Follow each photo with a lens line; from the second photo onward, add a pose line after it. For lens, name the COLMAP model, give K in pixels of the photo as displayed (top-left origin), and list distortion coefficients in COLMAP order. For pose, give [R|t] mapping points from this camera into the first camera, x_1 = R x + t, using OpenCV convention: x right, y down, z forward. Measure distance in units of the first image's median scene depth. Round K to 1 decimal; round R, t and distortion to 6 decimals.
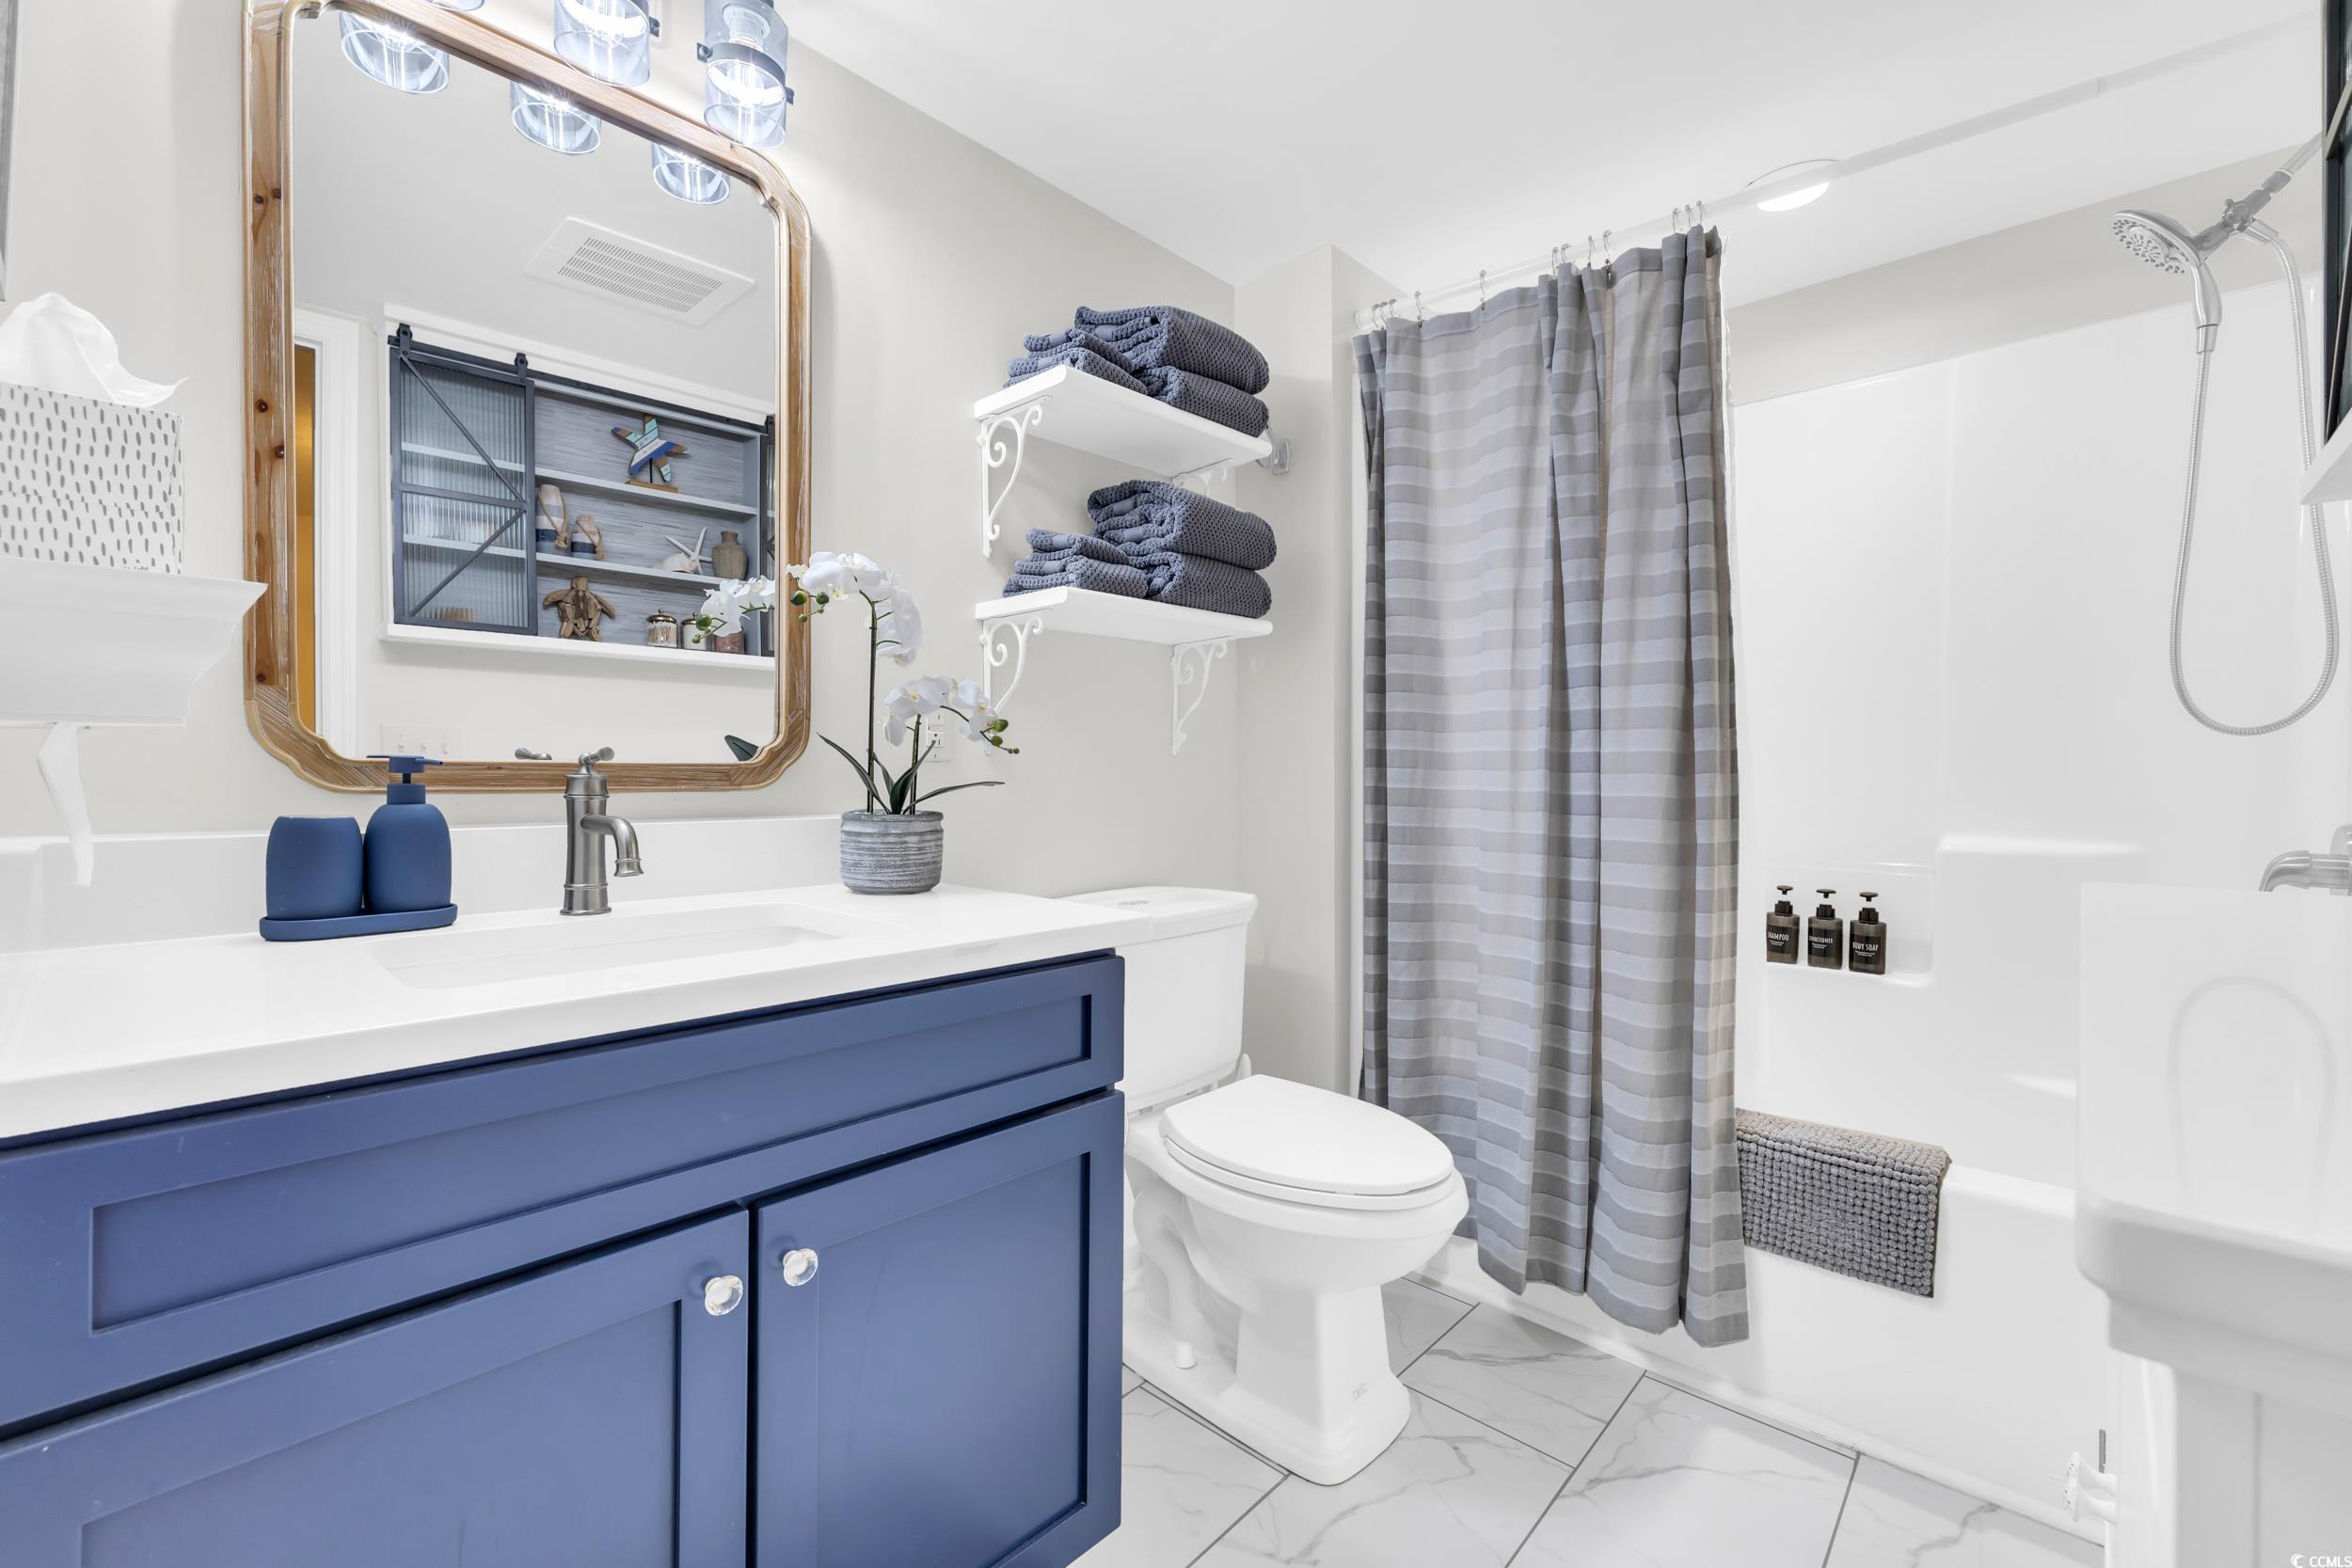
lens RADIAL K [[988.3, 0, 1179.8], [0, 988.3, 772.0], [0, 0, 1]] dist [0.001197, 0.000126]
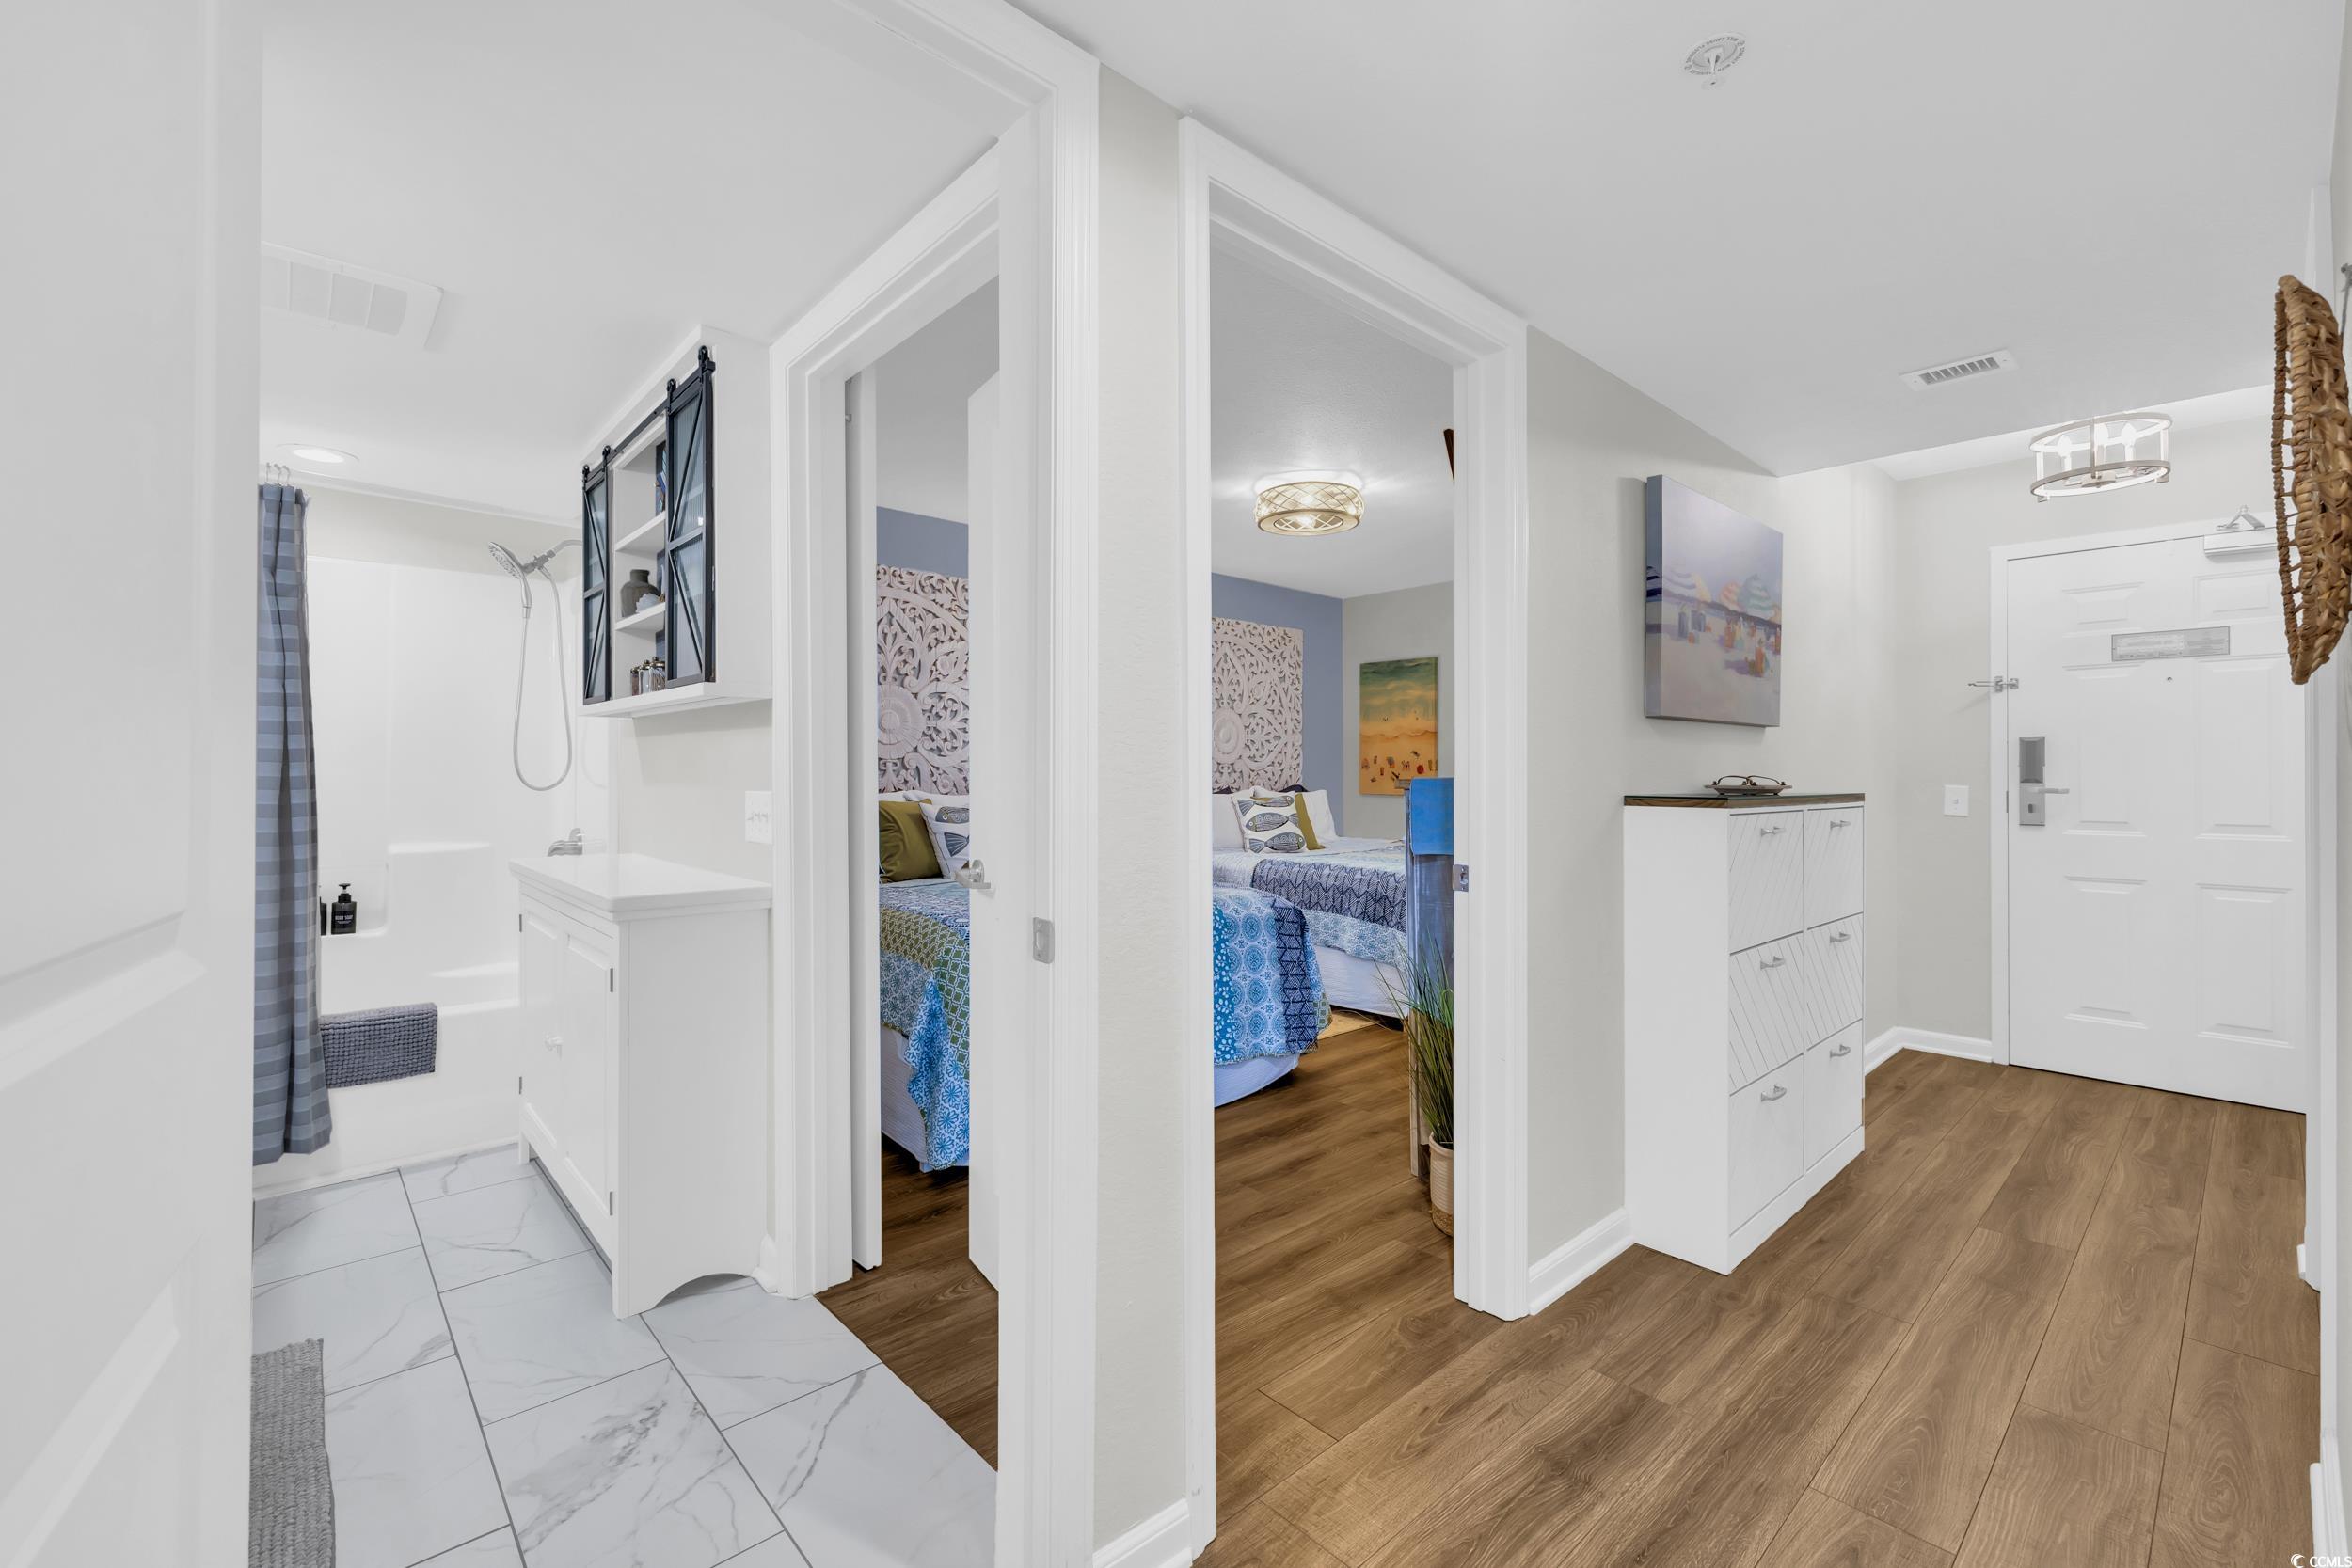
lens RADIAL K [[988.3, 0, 1185.2], [0, 988.3, 781.6], [0, 0, 1]] dist [0.001197, 0.000126]
pose [[0.083263, -0.006116, 0.996509, -1.002004], [0.000216, 0.999981, 0.006120, -0.067679], [-0.996528, -0.000294, 0.083263, -0.625310]]
